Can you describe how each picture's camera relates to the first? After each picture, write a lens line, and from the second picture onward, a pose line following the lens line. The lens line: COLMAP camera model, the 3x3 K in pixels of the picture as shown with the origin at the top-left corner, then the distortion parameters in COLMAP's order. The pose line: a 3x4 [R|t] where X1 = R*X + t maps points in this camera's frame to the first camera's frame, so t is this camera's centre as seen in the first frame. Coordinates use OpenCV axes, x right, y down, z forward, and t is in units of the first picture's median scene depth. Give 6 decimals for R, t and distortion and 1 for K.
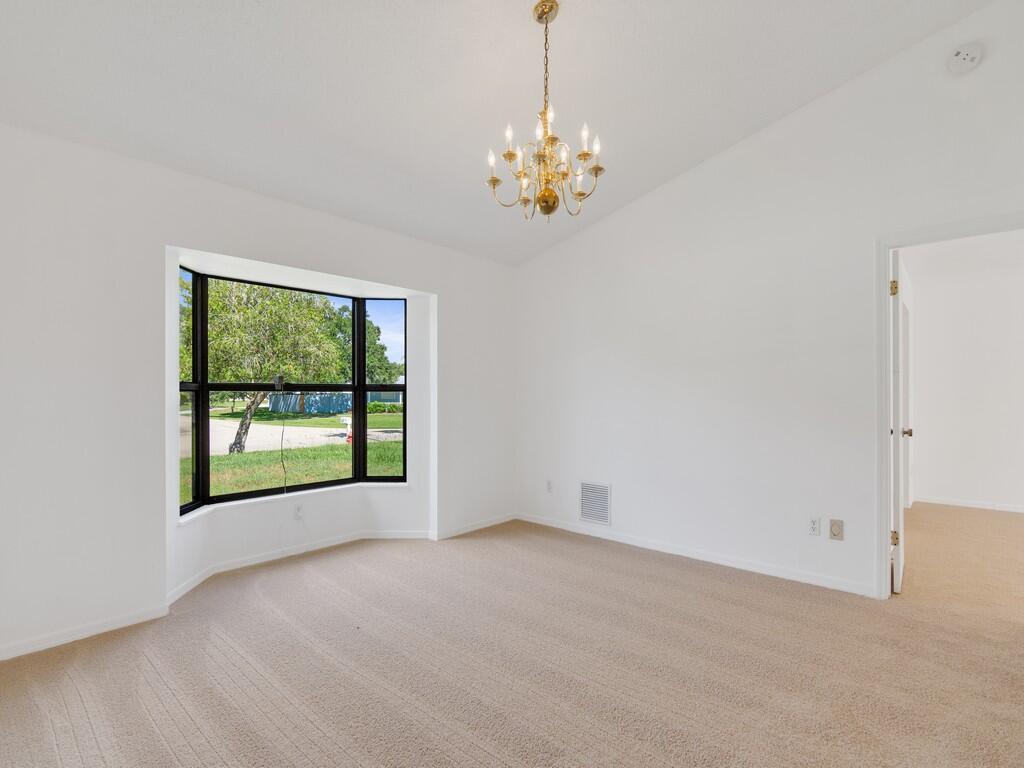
lens RADIAL K [[507.2, 0, 507.9], [0, 507.2, 392.3], [0, 0, 1]] dist [-0.019443, -0.000541]
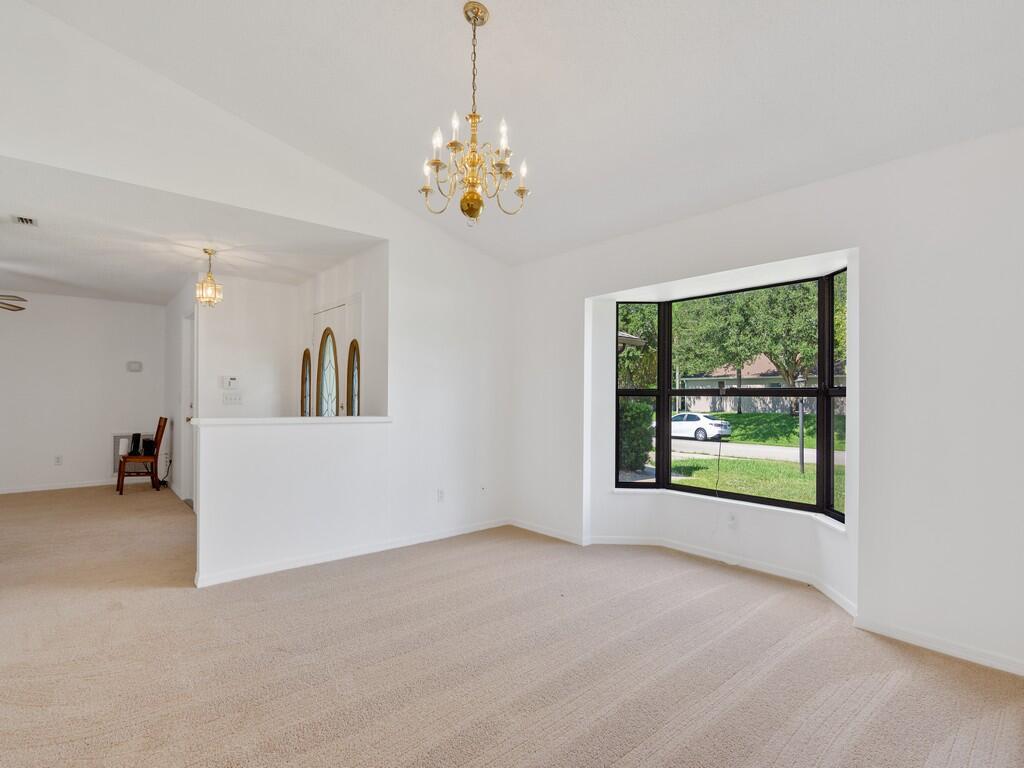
lens RADIAL K [[507.2, 0, 507.9], [0, 507.2, 392.3], [0, 0, 1]] dist [-0.019443, -0.000541]
pose [[-0.125058, -0.005981, -0.992131, 0.714514], [-0.006740, 0.999964, -0.005179, -0.003223], [0.992127, 0.006039, -0.125094, 0.814852]]
